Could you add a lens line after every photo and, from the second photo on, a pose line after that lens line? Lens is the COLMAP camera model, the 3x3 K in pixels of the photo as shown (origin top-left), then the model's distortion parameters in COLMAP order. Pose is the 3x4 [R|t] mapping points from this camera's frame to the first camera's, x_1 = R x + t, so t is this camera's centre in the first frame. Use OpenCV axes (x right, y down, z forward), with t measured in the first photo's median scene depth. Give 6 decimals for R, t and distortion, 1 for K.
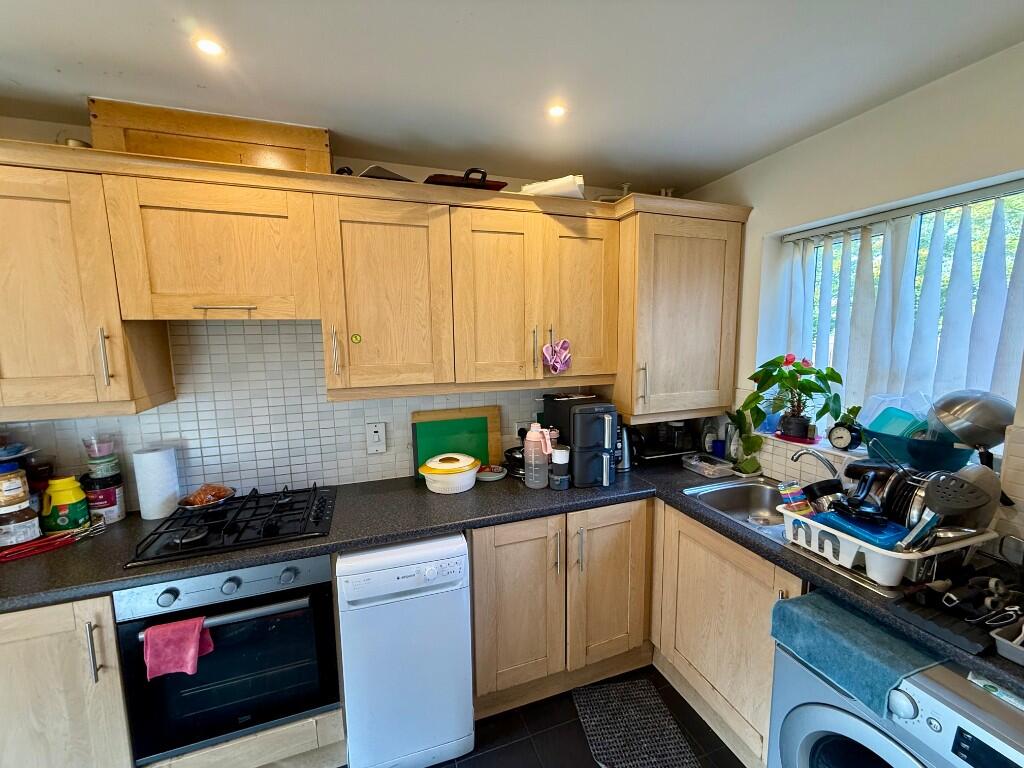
lens RADIAL K [[410.0, 0, 512.0], [0, 410.0, 384.0], [0, 0, 1]] dist [-0.001507, 0.000929]
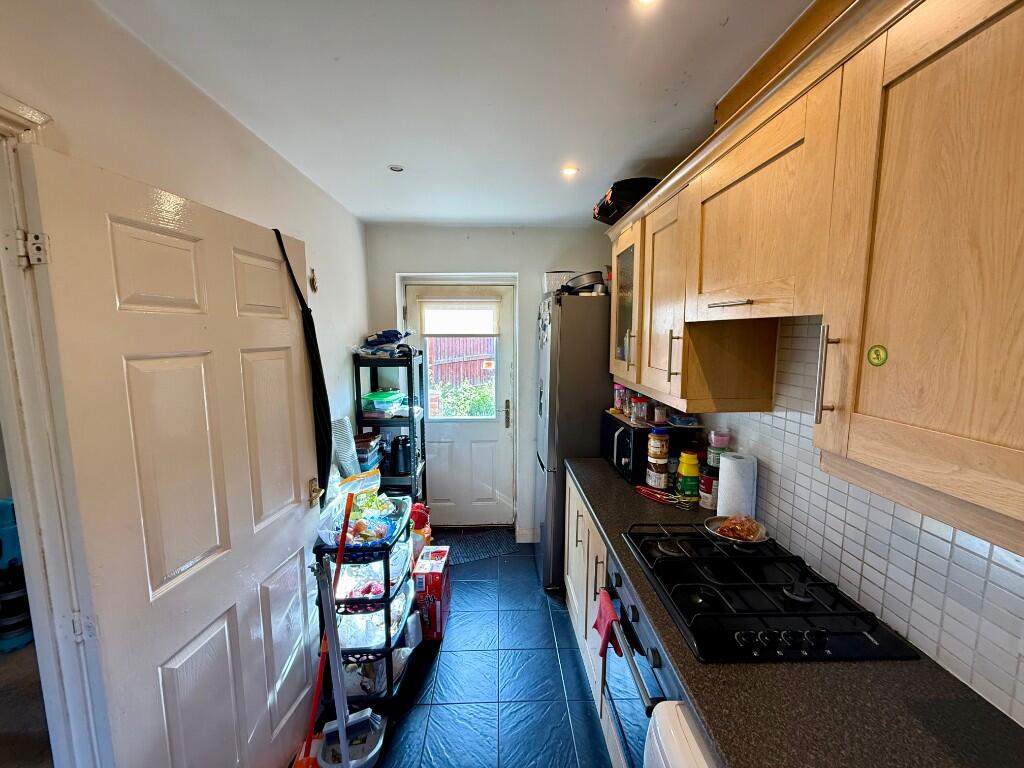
lens RADIAL K [[410.0, 0, 512.0], [0, 410.0, 384.0], [0, 0, 1]] dist [-0.001507, 0.000929]
pose [[-0.308388, 0.133911, -0.941788, 0.158419], [-0.106491, 0.978959, 0.174066, -0.117641], [0.945281, 0.153972, -0.287639, 0.778996]]
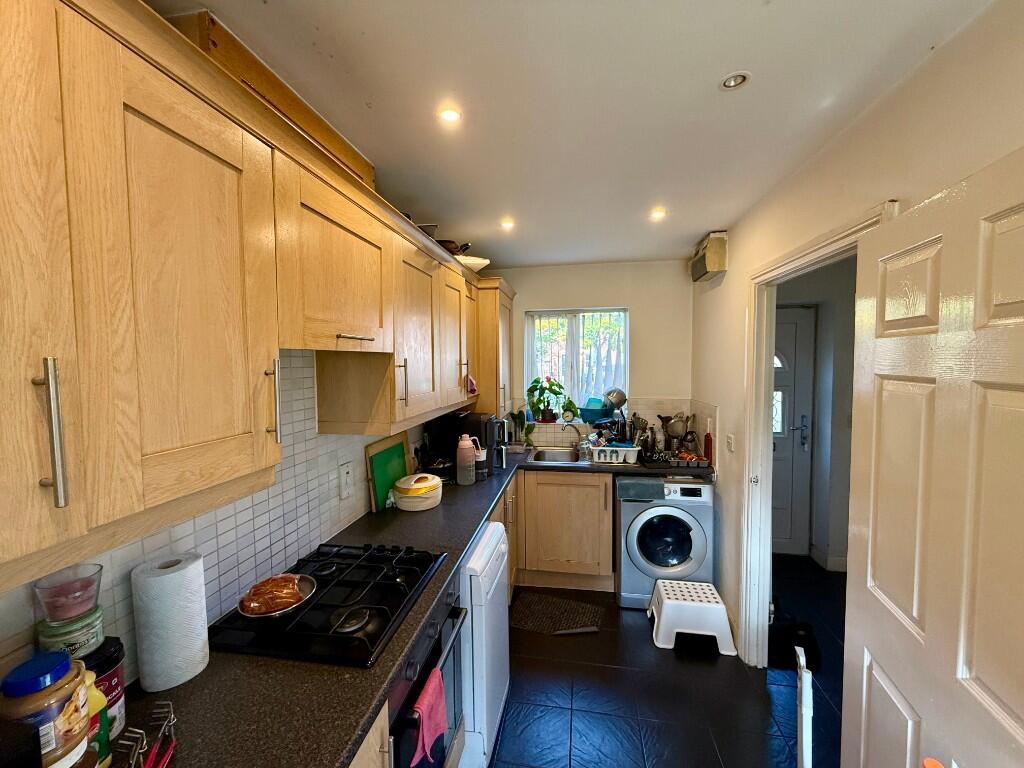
lens RADIAL K [[410.0, 0, 512.0], [0, 410.0, 384.0], [0, 0, 1]] dist [-0.001507, 0.000929]
pose [[0.481391, -0.043443, 0.875429, -1.188881], [0.110136, 0.993853, -0.011243, -0.037679], [-0.869559, 0.101829, 0.483216, 0.268960]]
